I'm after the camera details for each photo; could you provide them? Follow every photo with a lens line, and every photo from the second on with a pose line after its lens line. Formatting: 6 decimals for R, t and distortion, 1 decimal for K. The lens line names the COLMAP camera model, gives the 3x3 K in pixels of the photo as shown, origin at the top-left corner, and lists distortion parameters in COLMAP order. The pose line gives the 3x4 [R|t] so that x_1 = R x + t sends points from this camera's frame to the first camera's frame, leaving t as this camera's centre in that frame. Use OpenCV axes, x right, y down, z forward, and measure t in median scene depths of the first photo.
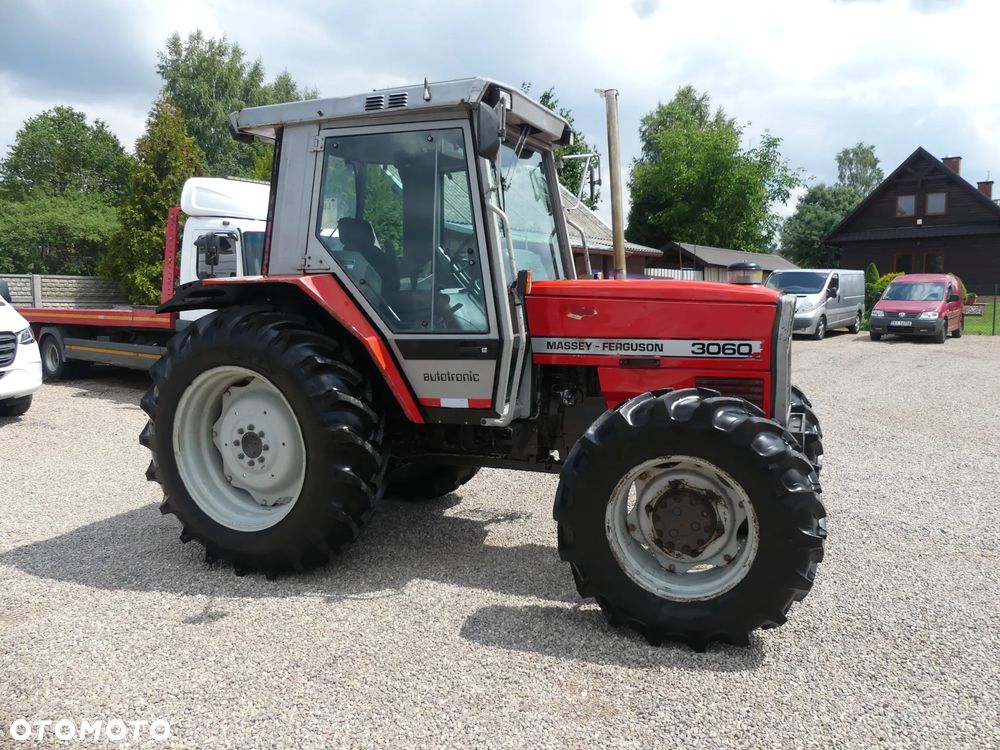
lens RADIAL K [[768.8, 0, 502.8], [0, 768.8, 372.6], [0, 0, 1]] dist [-0.002526, -0.001995]
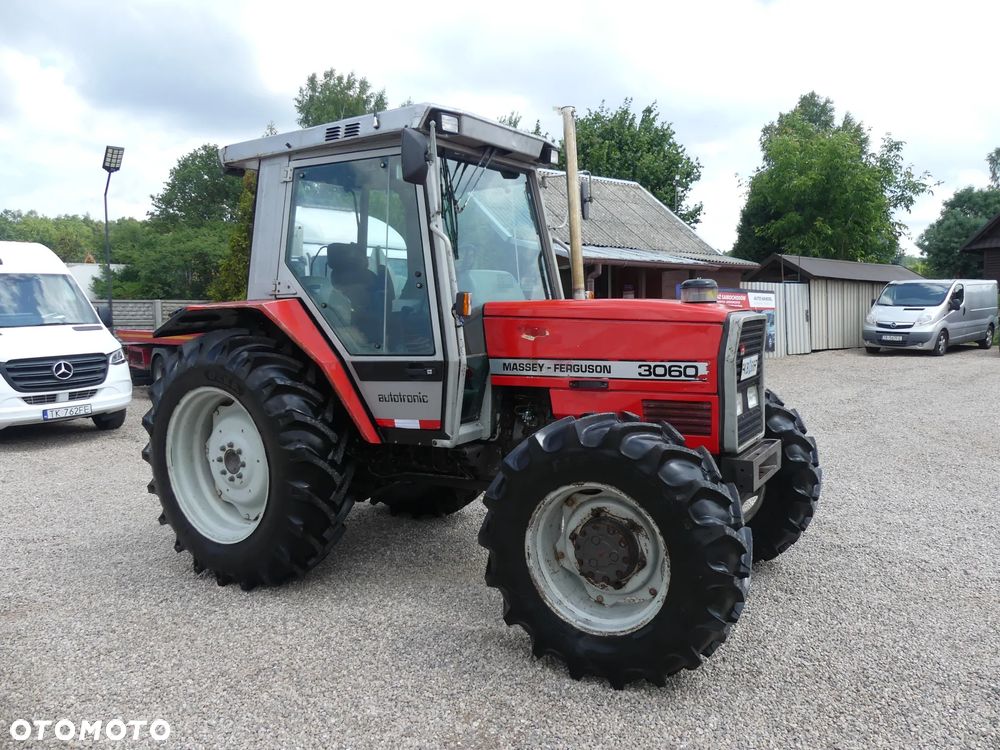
lens RADIAL K [[766.3, 0, 498.9], [0, 766.3, 376.3], [0, 0, 1]] dist [-0.002709, 0.004728]
pose [[0.985578, 0.000554, -0.169223, 0.222968], [-0.003403, 0.999857, -0.016550, -0.006968], [0.169190, 0.016887, 0.985439, 0.026113]]
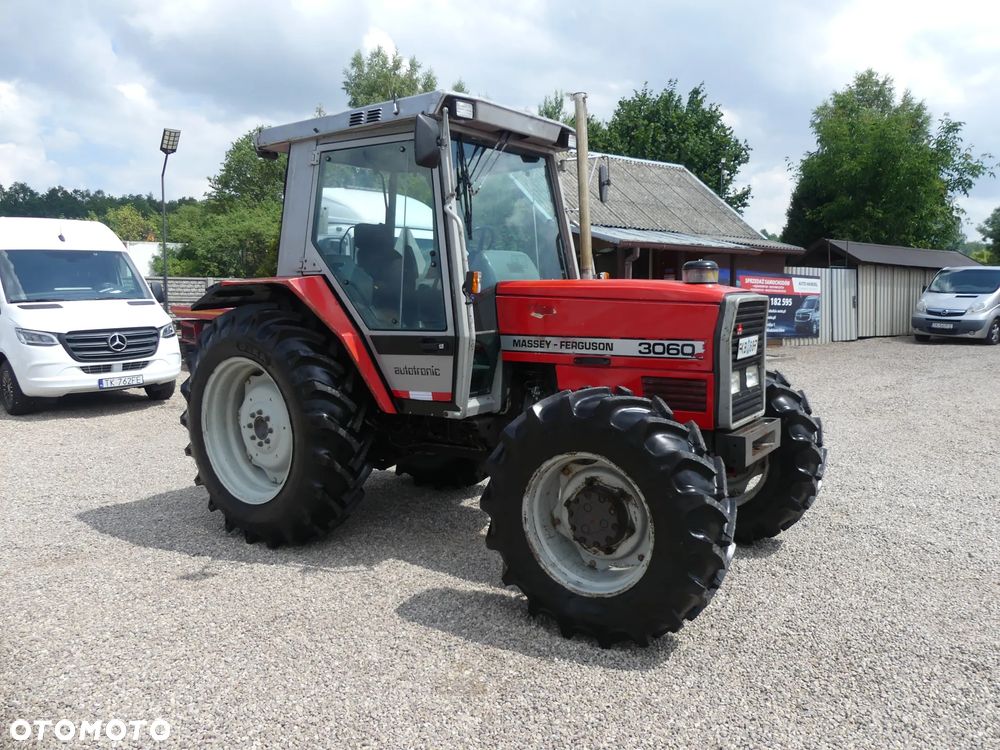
lens RADIAL K [[764.7, 0, 495.6], [0, 764.7, 371.2], [0, 0, 1]] dist [-0.004045, -0.001136]
pose [[0.971946, 0.023044, -0.234073, 0.281888], [-0.023446, 0.999725, 0.001065, 0.002069], [0.234033, 0.004453, 0.972218, -0.008626]]
